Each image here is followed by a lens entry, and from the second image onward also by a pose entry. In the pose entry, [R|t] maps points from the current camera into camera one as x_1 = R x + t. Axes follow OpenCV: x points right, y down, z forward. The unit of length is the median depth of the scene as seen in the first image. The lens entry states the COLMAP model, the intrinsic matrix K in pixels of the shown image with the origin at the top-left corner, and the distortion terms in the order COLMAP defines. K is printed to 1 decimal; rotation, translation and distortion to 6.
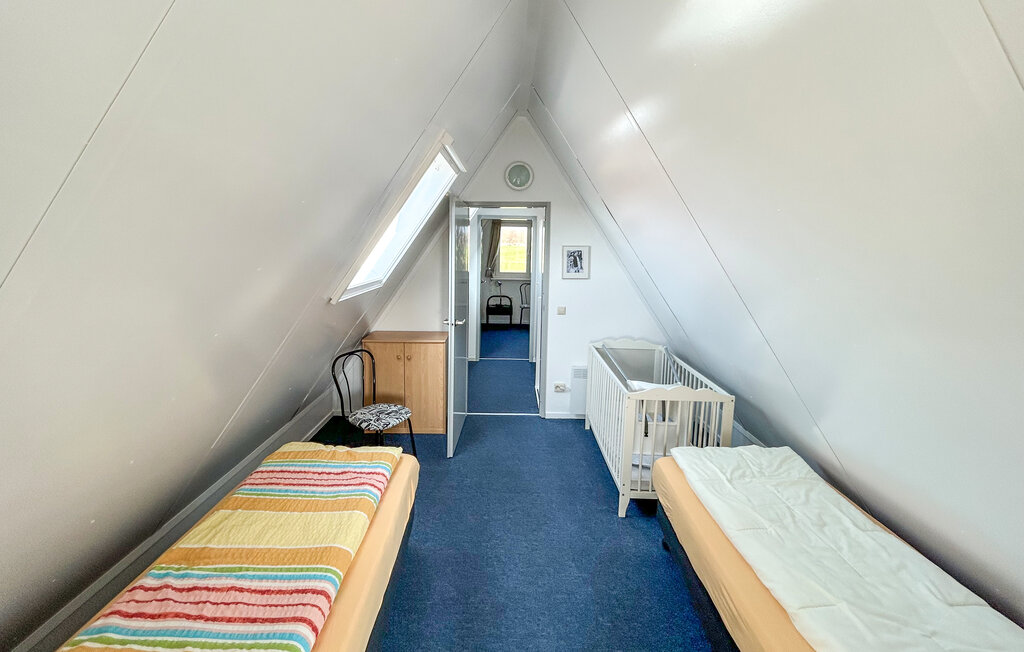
lens RADIAL K [[429.6, 0, 510.6], [0, 429.6, 322.9], [0, 0, 1]] dist [0.001403, 0.000870]
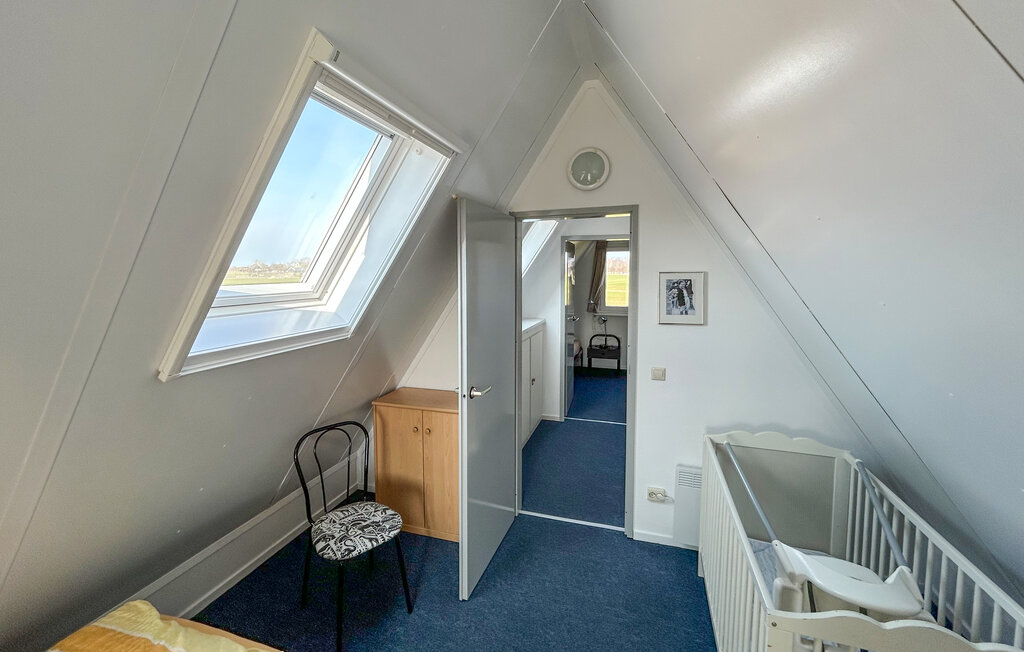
lens RADIAL K [[429.6, 0, 512.4], [0, 429.6, 319.2], [0, 0, 1]] dist [0.001403, 0.000870]
pose [[0.955014, 0.014843, -0.296187, 0.102509], [-0.037595, 0.996748, -0.071269, -0.057160], [0.294166, 0.079198, 0.952467, 0.337701]]
